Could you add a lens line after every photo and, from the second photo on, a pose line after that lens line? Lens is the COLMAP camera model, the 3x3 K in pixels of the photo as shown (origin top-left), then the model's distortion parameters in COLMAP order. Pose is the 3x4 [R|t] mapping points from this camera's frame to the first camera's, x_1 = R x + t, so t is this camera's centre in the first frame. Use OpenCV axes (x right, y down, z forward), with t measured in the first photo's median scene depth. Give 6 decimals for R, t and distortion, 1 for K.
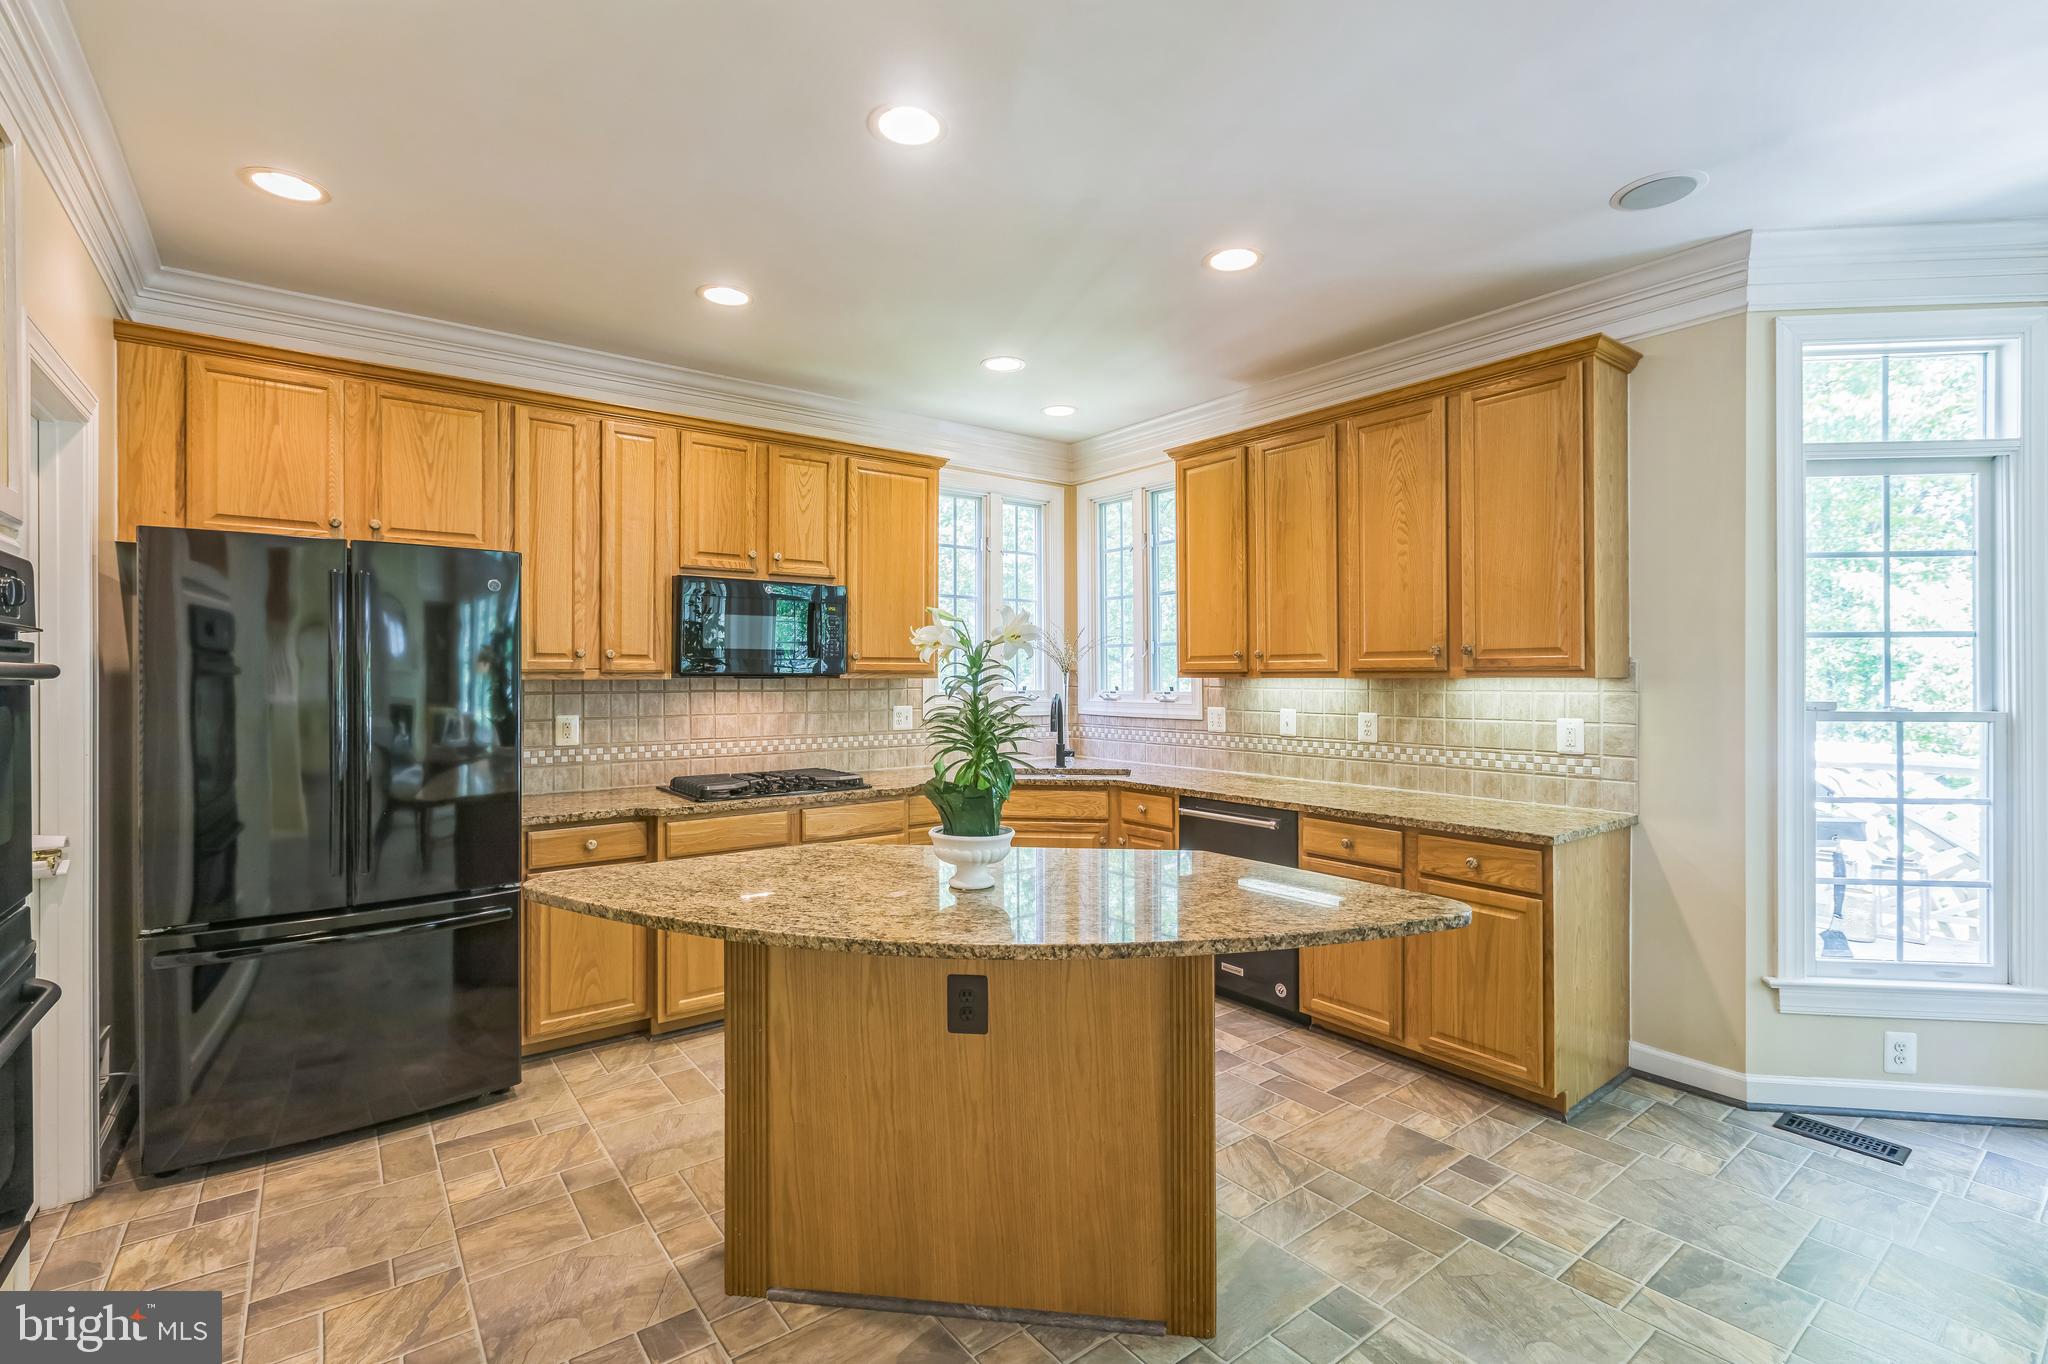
lens RADIAL K [[919.1, 0, 1029.8], [0, 919.1, 675.1], [0, 0, 1]] dist [0.000435, 0.001846]
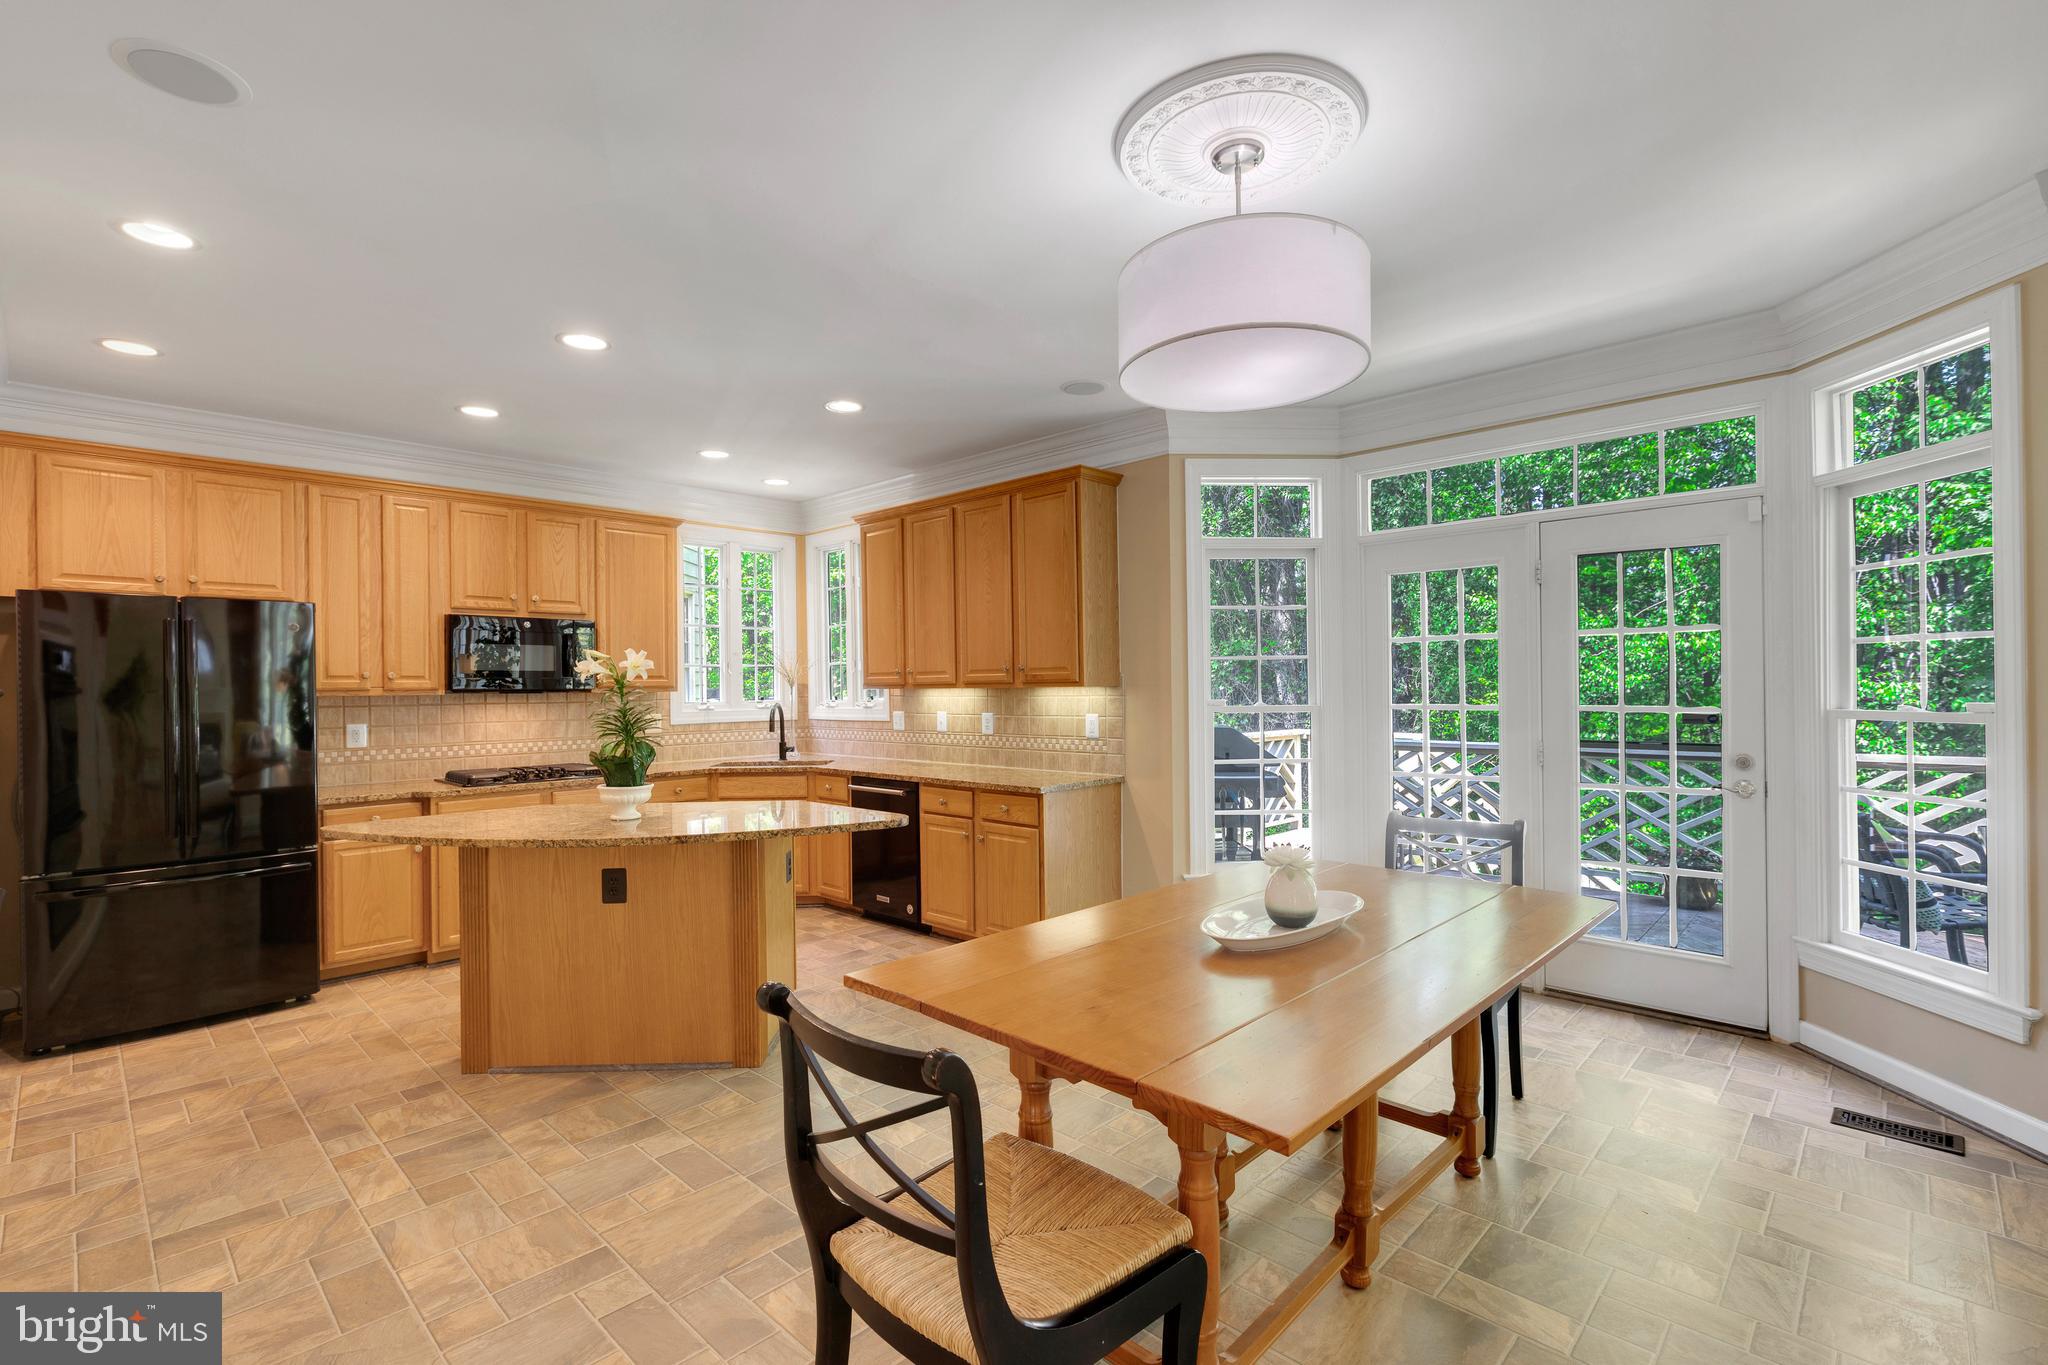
lens RADIAL K [[922.6, 0, 1019.6], [0, 922.6, 688.3], [0, 0, 1]] dist [0.003860, -0.001019]
pose [[0.989157, -0.010156, 0.146509, 0.249204], [0.009923, 0.999948, 0.002323, 0.000717], [-0.146525, -0.000844, 0.989207, -0.457397]]
